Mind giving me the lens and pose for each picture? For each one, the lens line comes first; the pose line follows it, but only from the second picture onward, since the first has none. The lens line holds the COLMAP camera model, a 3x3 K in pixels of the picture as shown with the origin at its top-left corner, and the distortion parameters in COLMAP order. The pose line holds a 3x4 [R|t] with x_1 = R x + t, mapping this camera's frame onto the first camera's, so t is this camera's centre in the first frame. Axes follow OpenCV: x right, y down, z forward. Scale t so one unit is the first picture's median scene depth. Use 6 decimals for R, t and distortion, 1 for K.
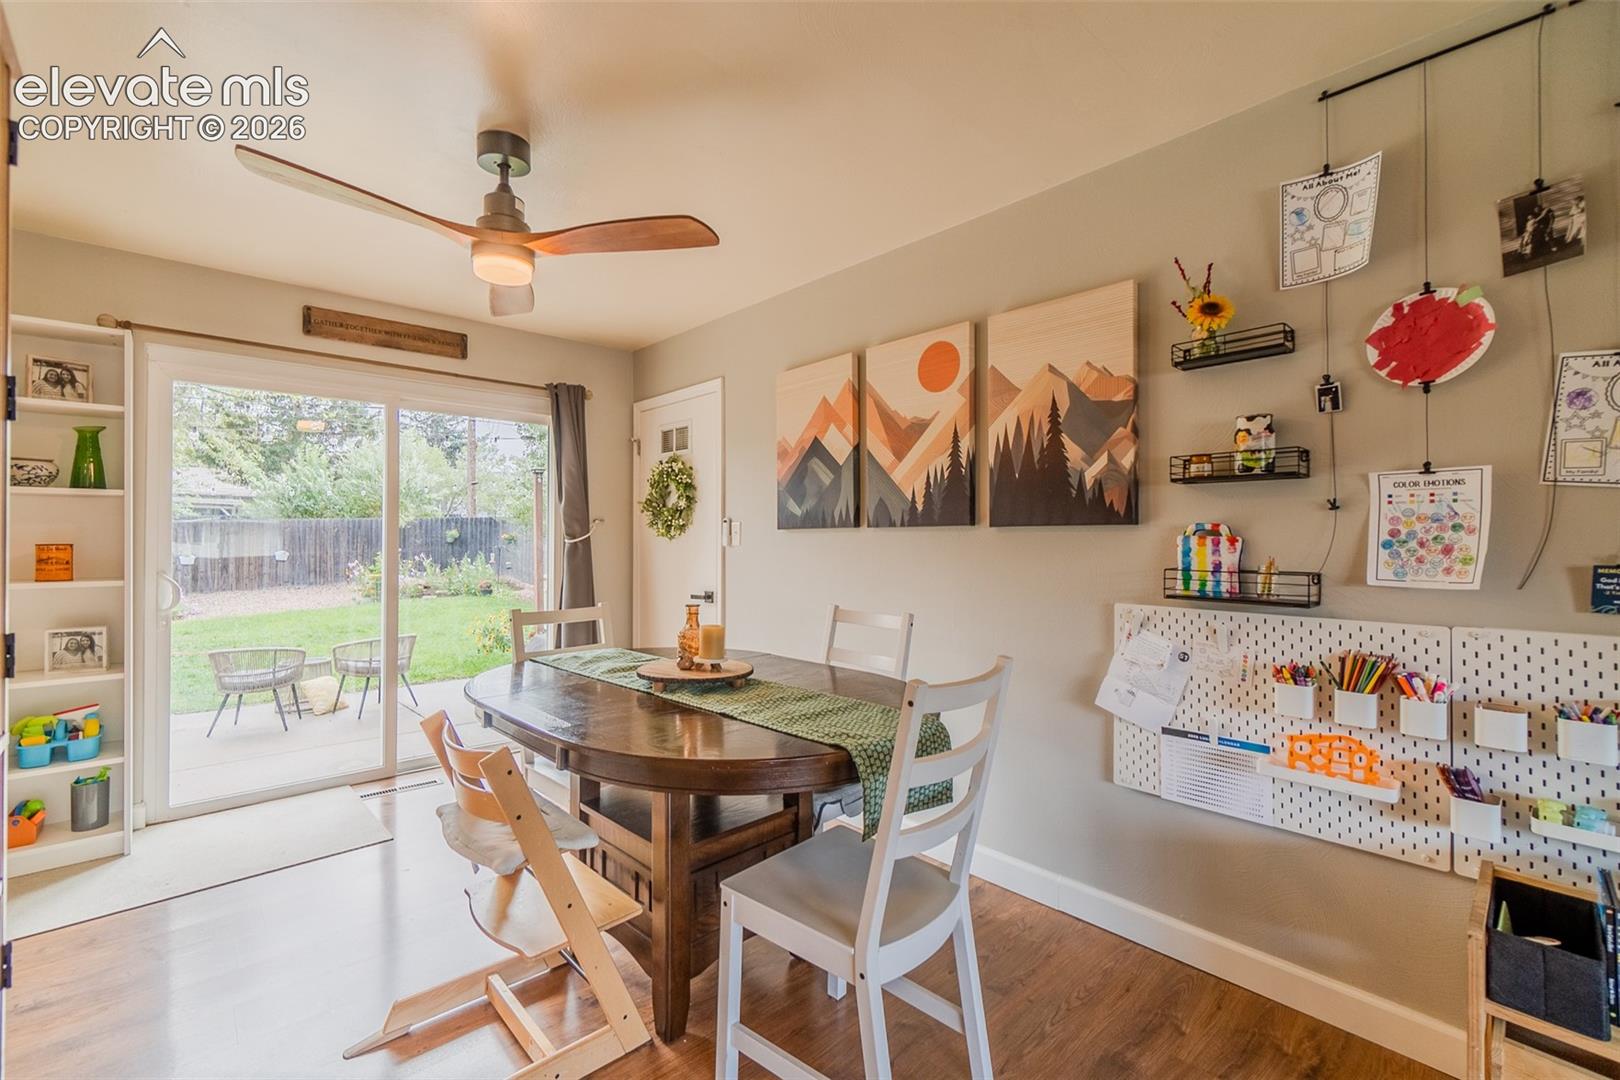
lens RADIAL K [[698.3, 0, 806.2], [0, 698.3, 534.0], [0, 0, 1]] dist [-0.004855, -0.000052]
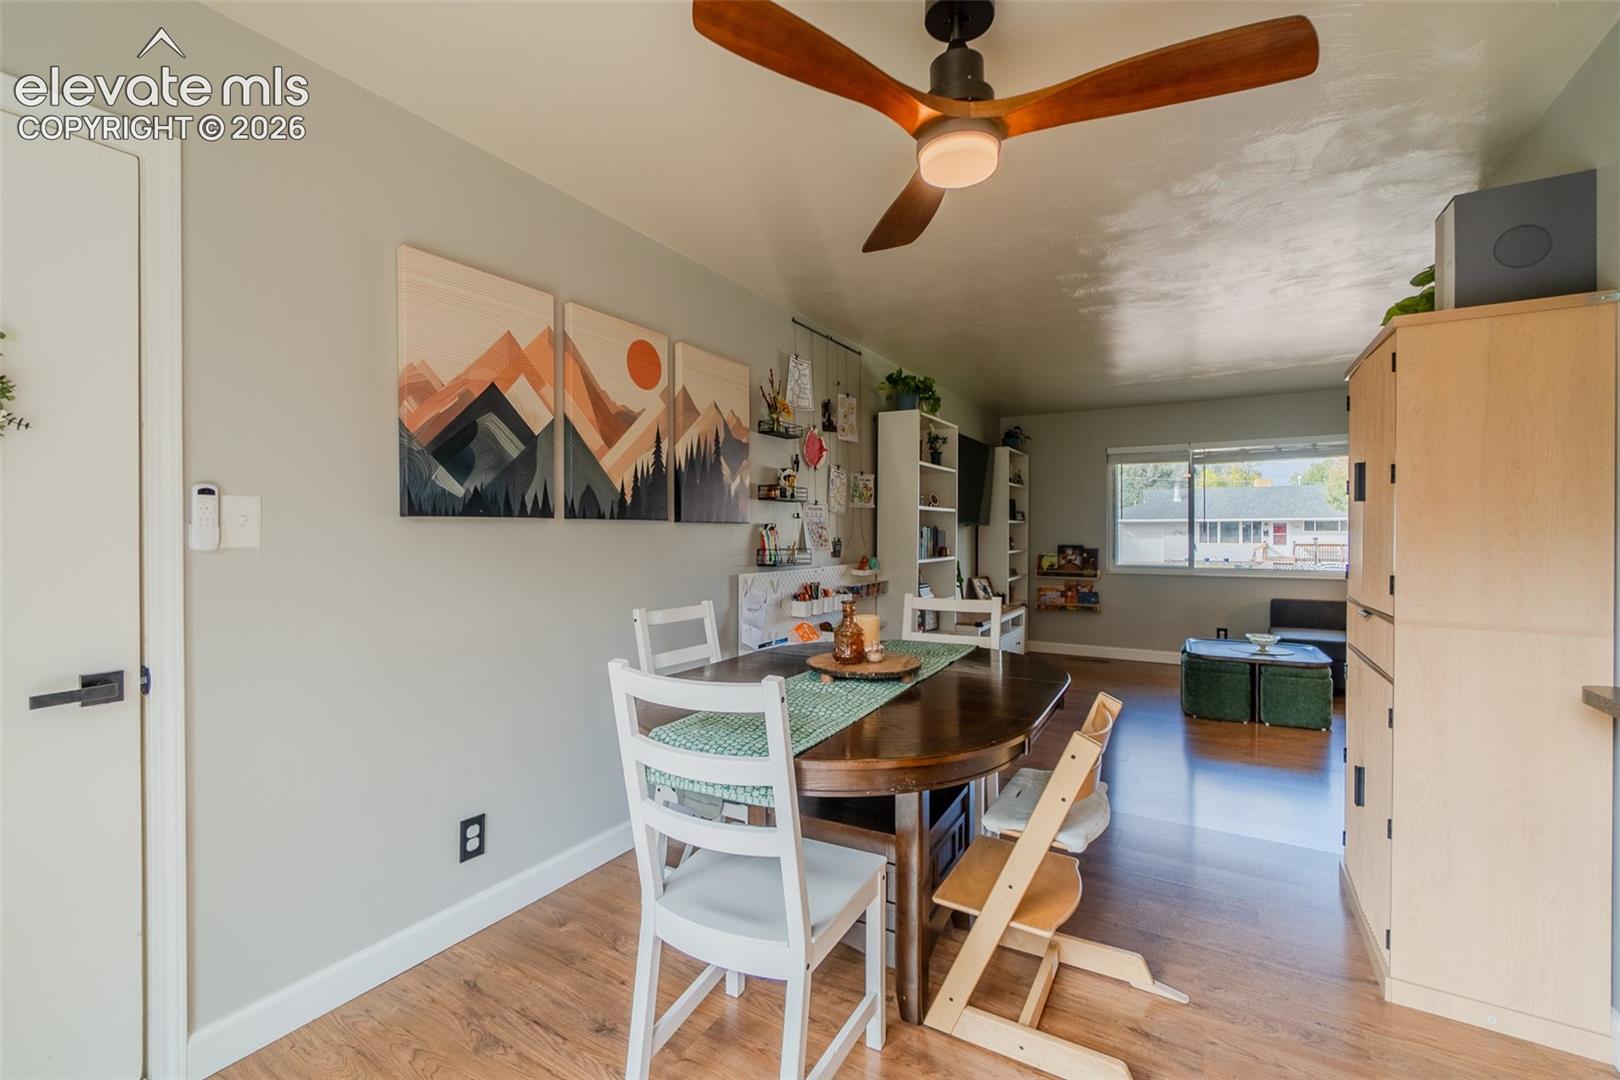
lens RADIAL K [[701.4, 0, 791.9], [0, 701.4, 533.8], [0, 0, 1]] dist [0.000664, 0.000245]
pose [[-0.281150, -0.003080, 0.959659, -0.998011], [-0.007729, 0.999970, 0.000945, 0.007775], [-0.959633, -0.007152, -0.281165, 1.244757]]
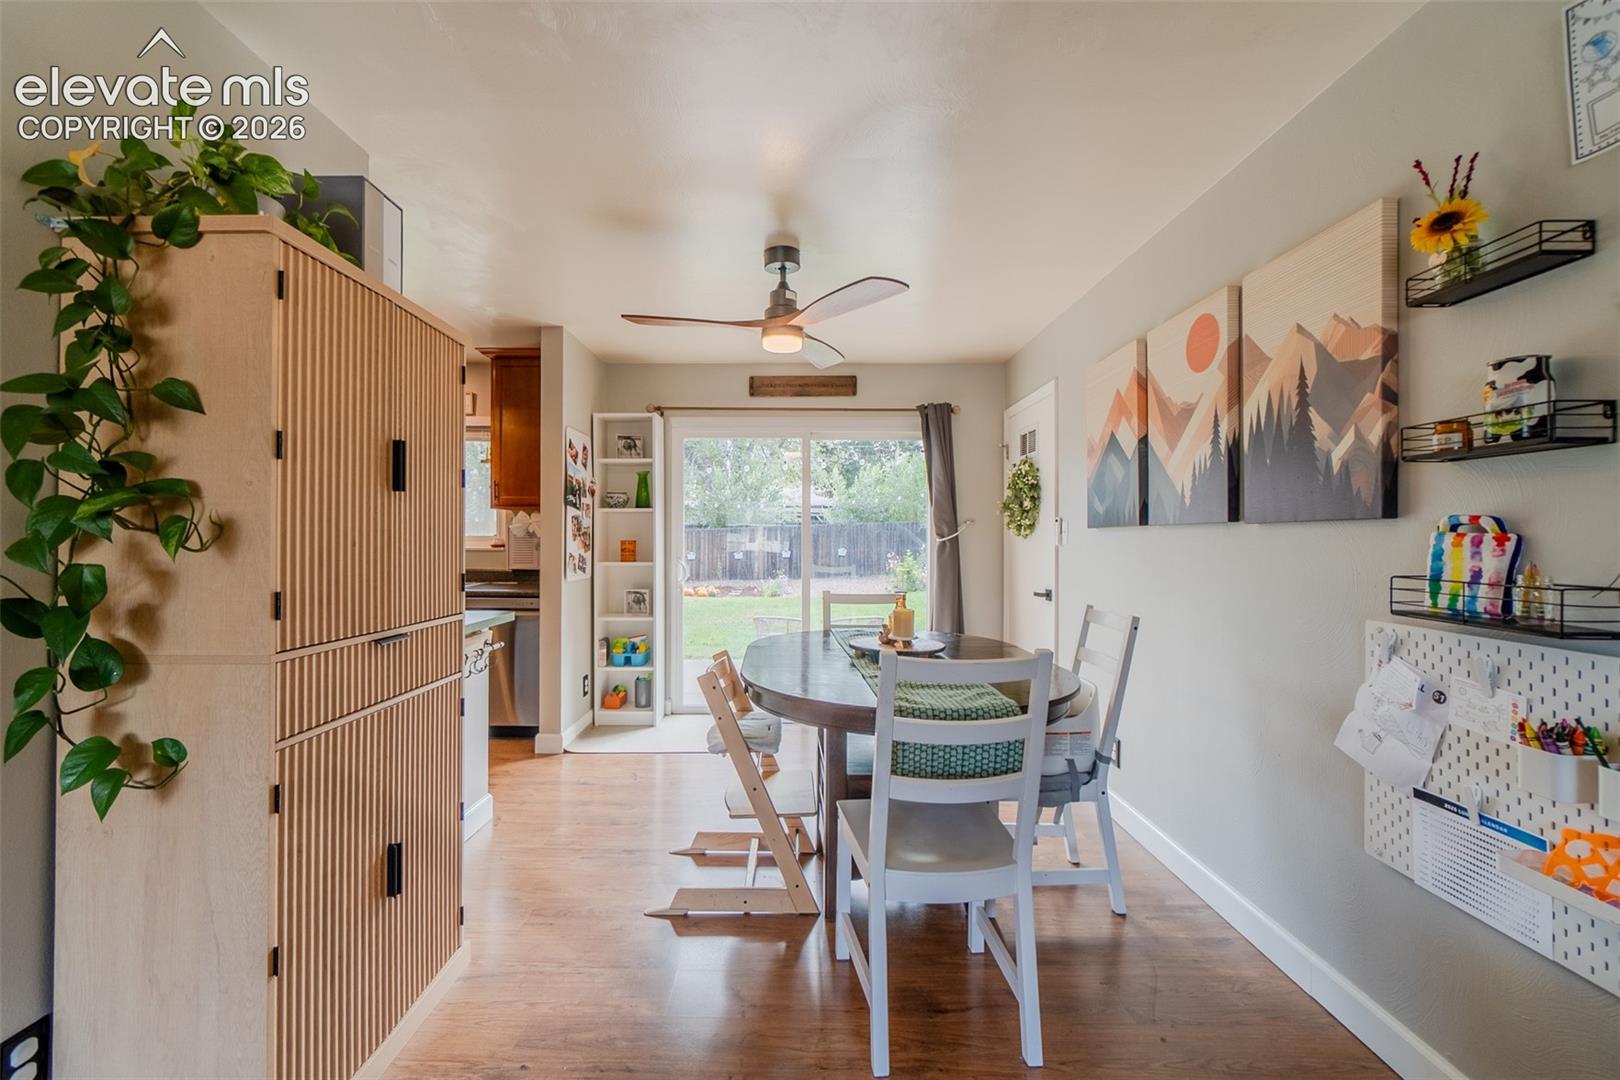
lens RADIAL K [[701.4, 0, 791.9], [0, 701.4, 533.8], [0, 0, 1]] dist [0.000664, 0.000245]
pose [[0.728158, -0.003982, -0.685398, 0.483177], [0.004015, 0.999991, -0.001543, 0.001964], [0.685398, -0.001628, 0.728167, -0.006169]]
